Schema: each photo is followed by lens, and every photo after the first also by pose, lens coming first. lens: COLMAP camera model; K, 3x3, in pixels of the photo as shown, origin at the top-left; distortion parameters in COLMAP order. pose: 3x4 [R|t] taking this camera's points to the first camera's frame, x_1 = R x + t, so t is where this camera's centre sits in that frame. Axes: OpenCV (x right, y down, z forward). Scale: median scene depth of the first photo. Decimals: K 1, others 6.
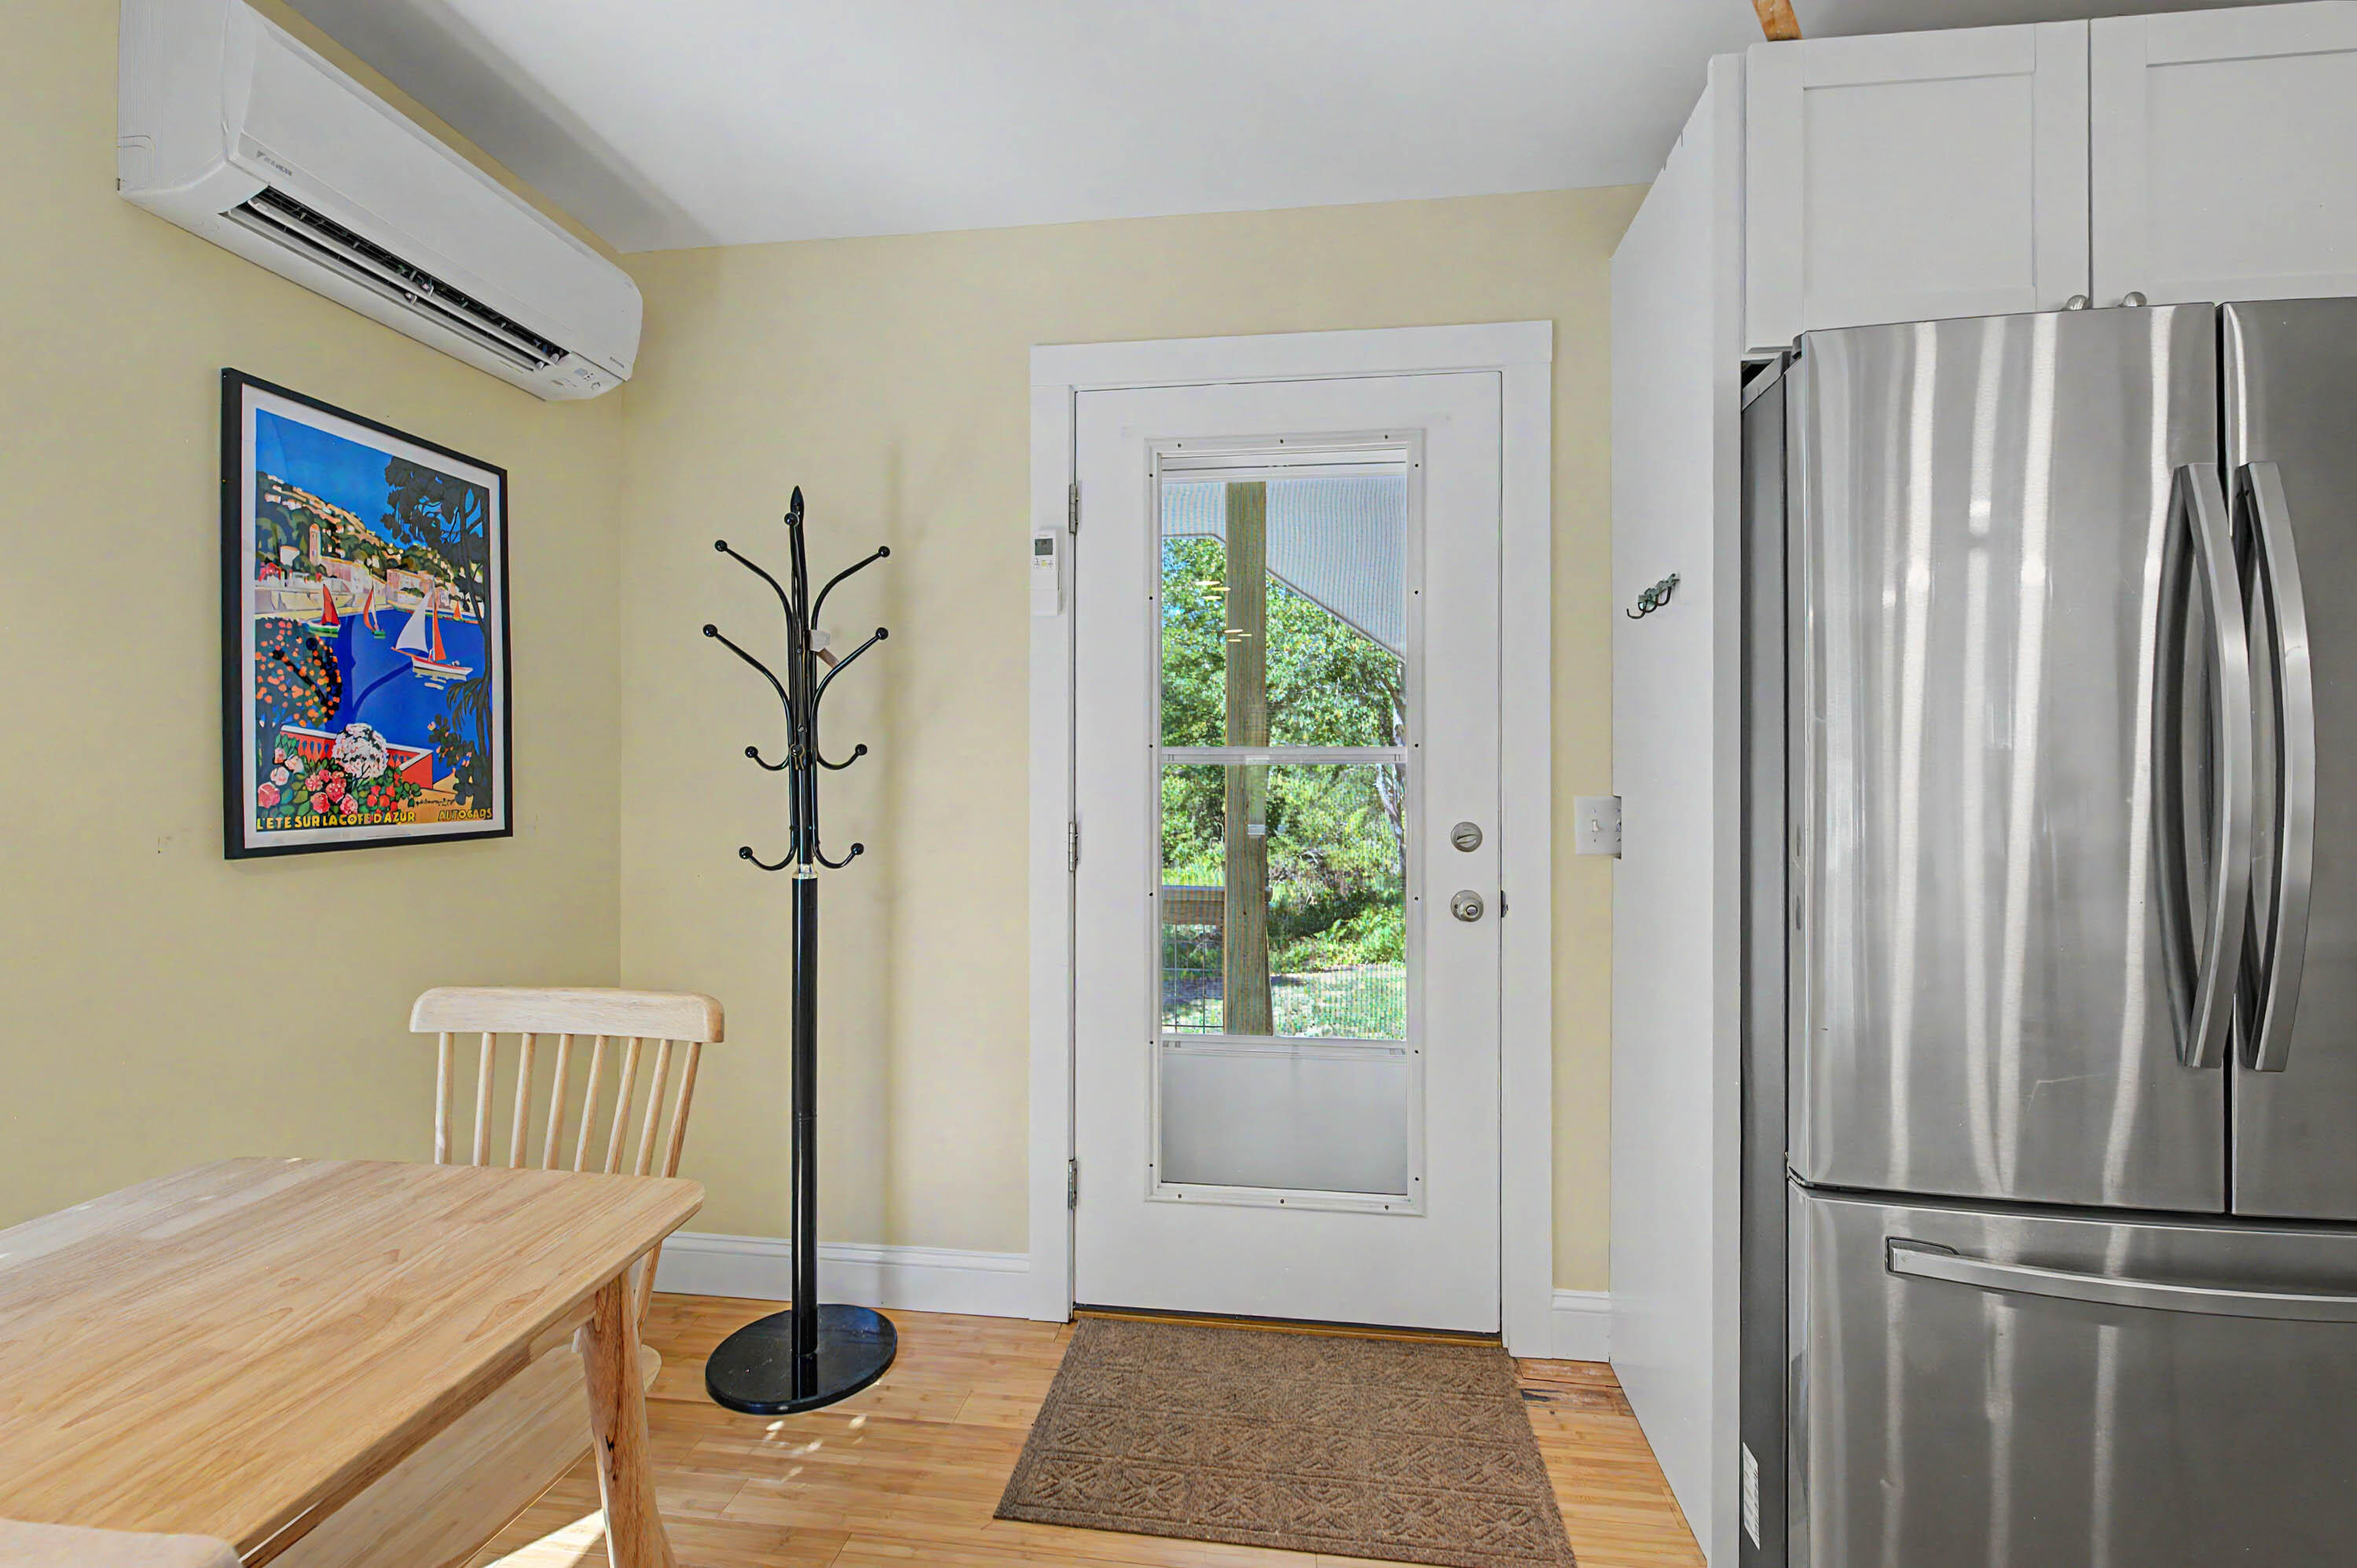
lens RADIAL K [[1079.9, 0, 1194.0], [0, 1079.9, 769.5], [0, 0, 1]] dist [0.002065, -0.000511]
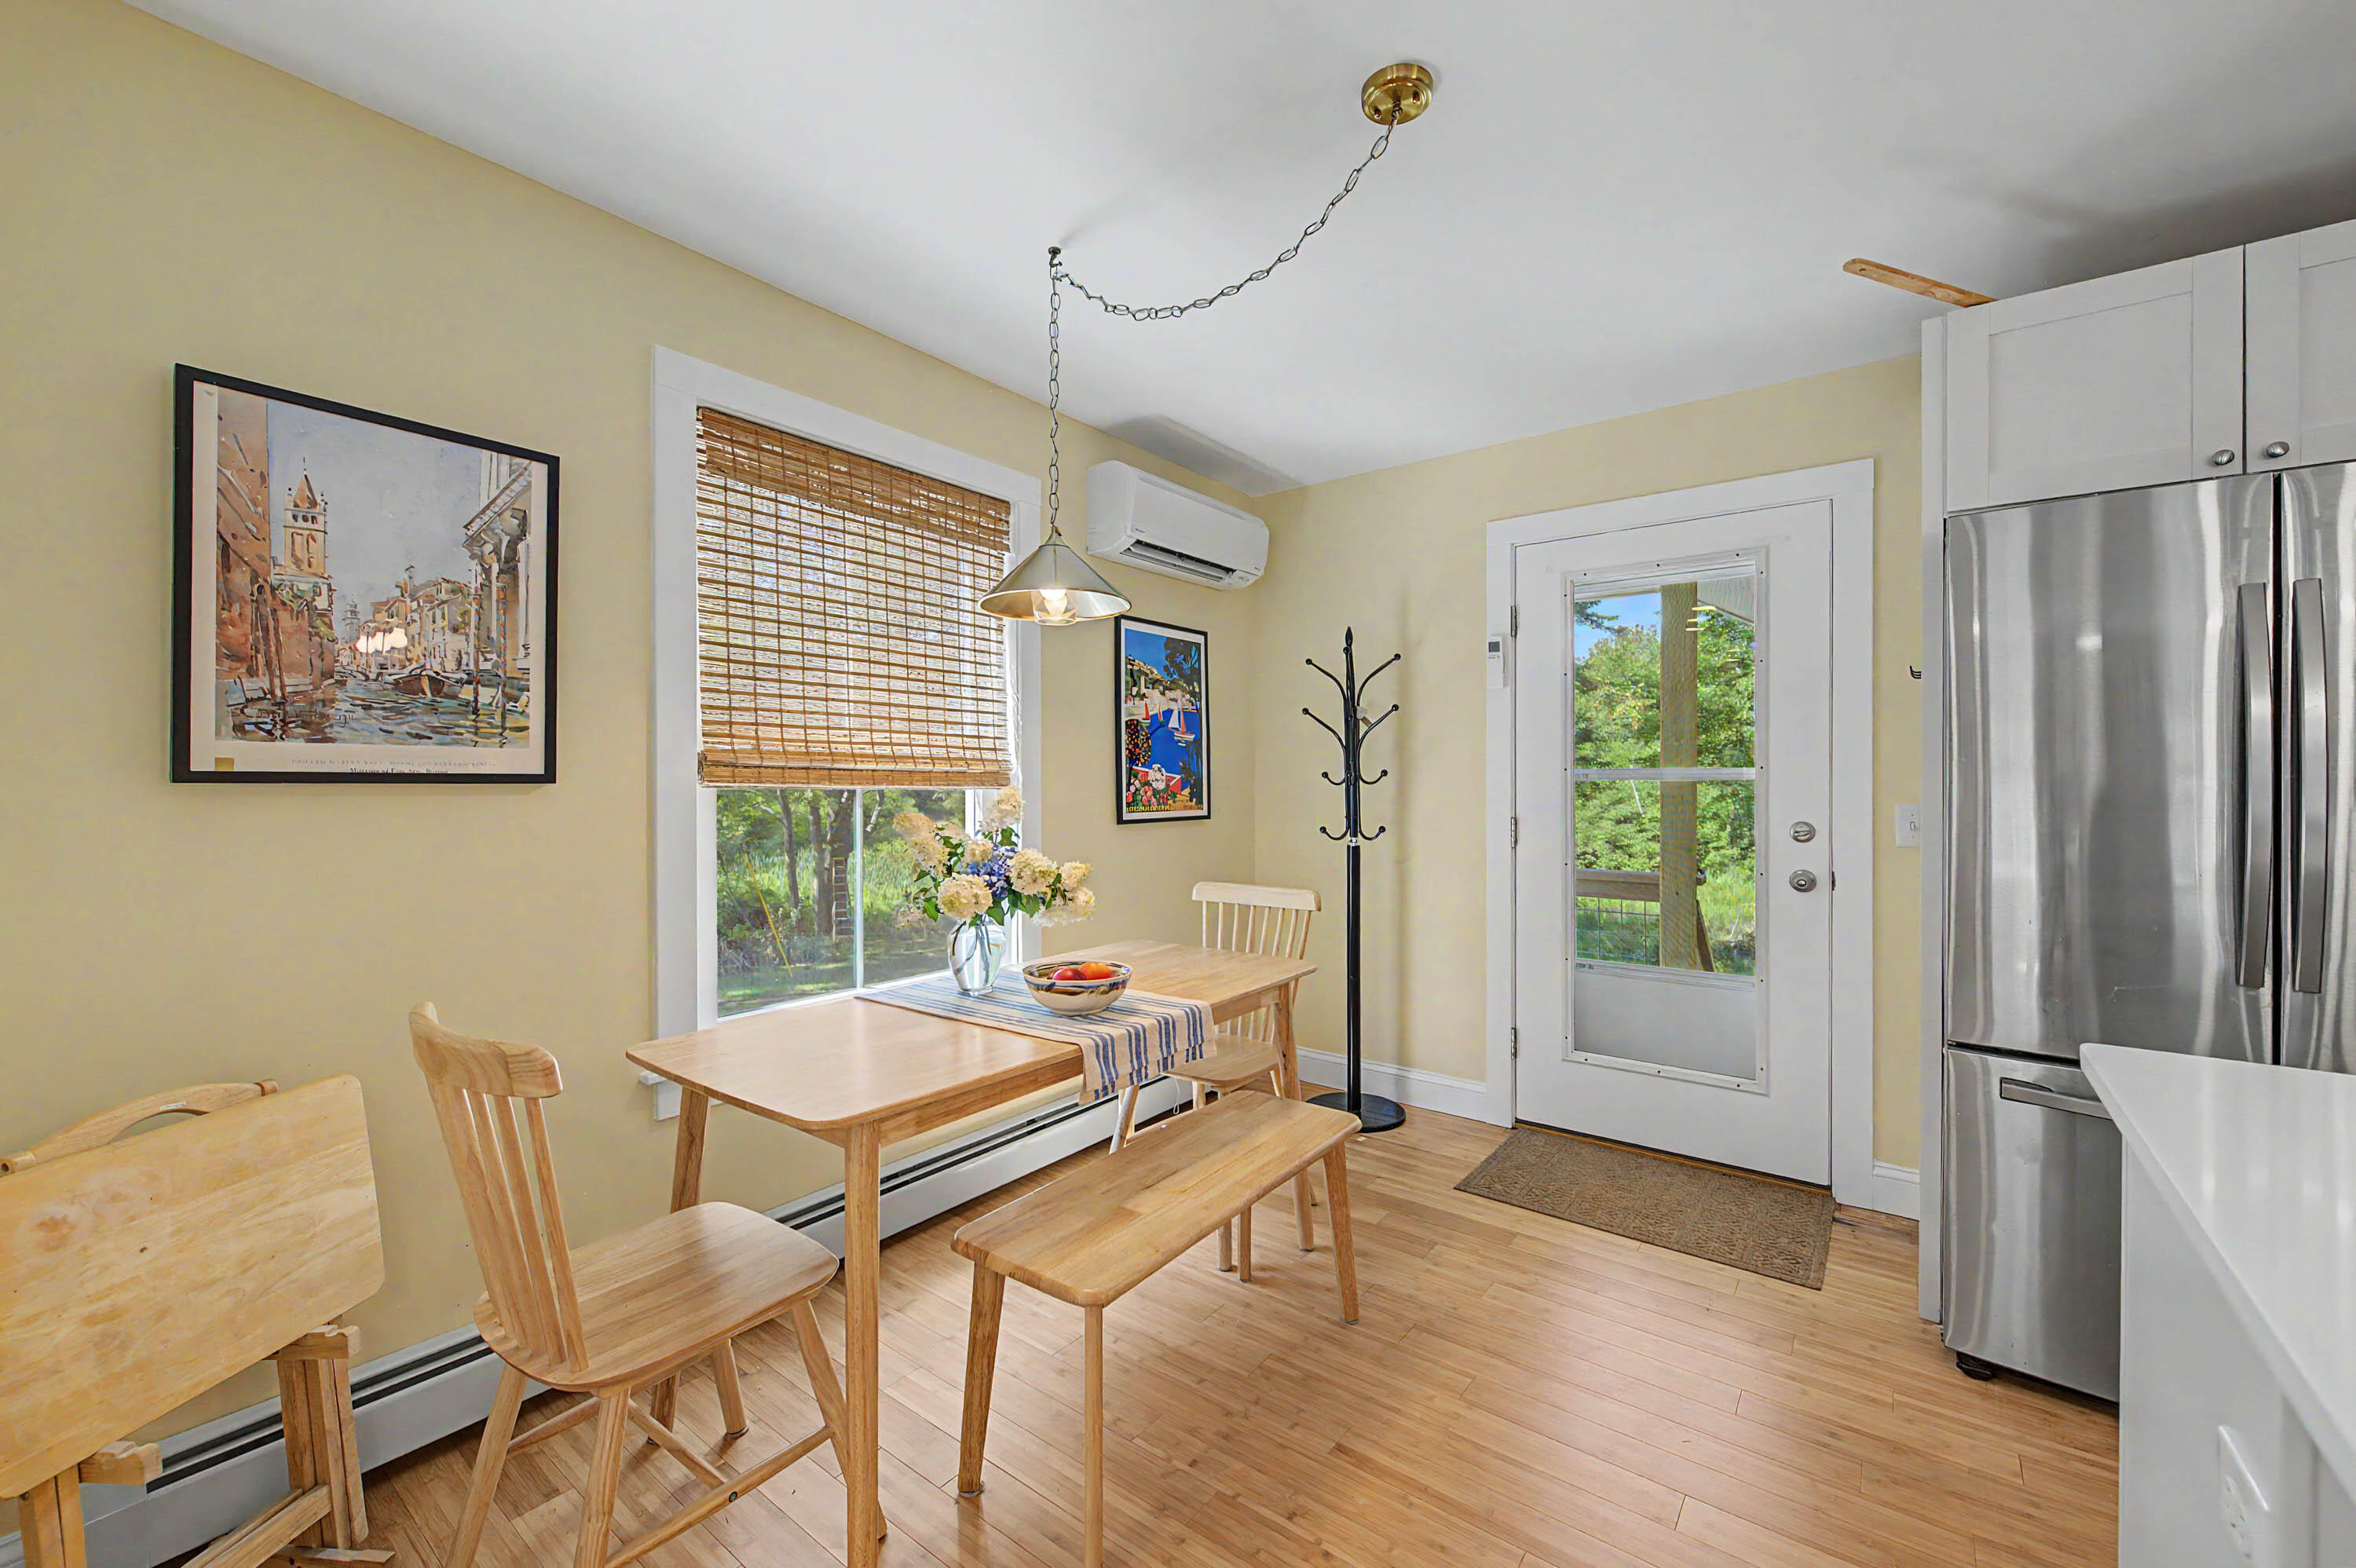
lens RADIAL K [[929.9, 0, 1178.0], [0, 929.9, 784.0], [0, 0, 1]] dist [0.002495, -0.006082]
pose [[0.865575, -0.000478, -0.500779, 0.168016], [0.003568, 0.999980, 0.005212, -0.010626], [0.500766, -0.006298, 0.865560, -0.503919]]
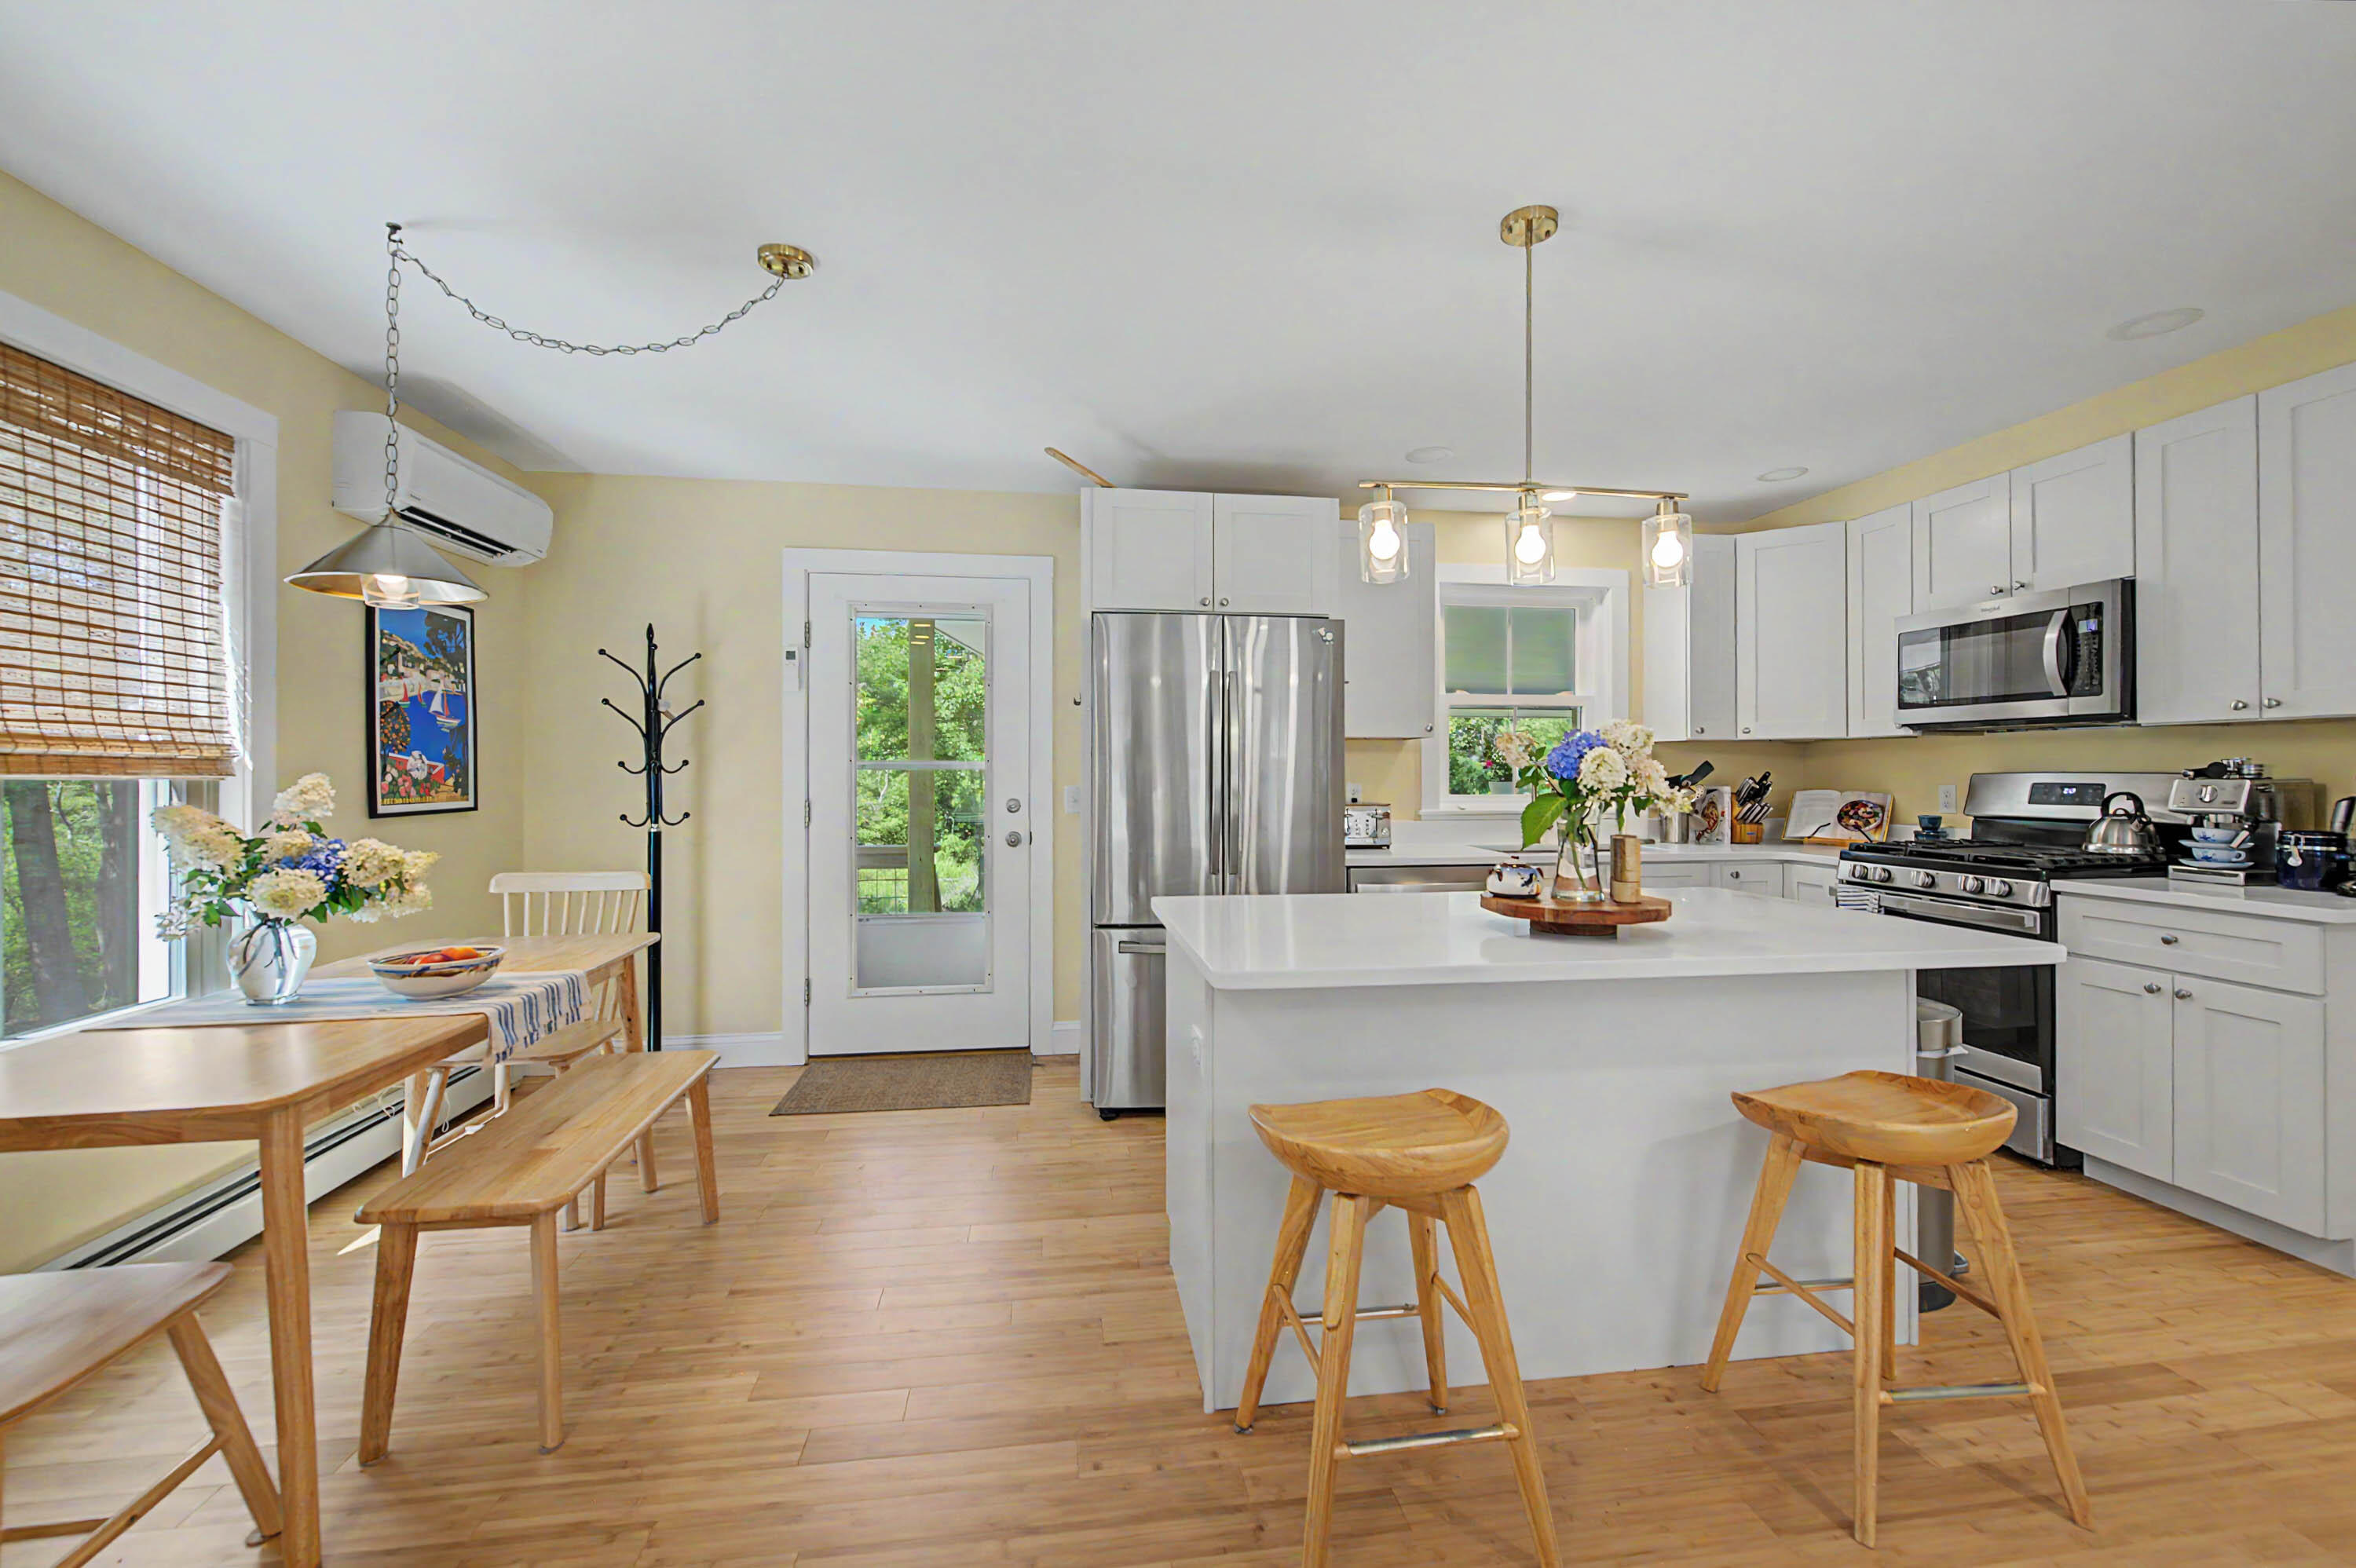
lens RADIAL K [[919.1, 0, 1176.9], [0, 919.1, 769.8], [0, 0, 1]] dist [-0.000406, -0.000085]
pose [[0.963035, -0.000816, 0.269376, 0.089435], [0.000172, 0.999997, 0.002414, -0.010633], [-0.269378, -0.002279, 0.963032, -0.831053]]
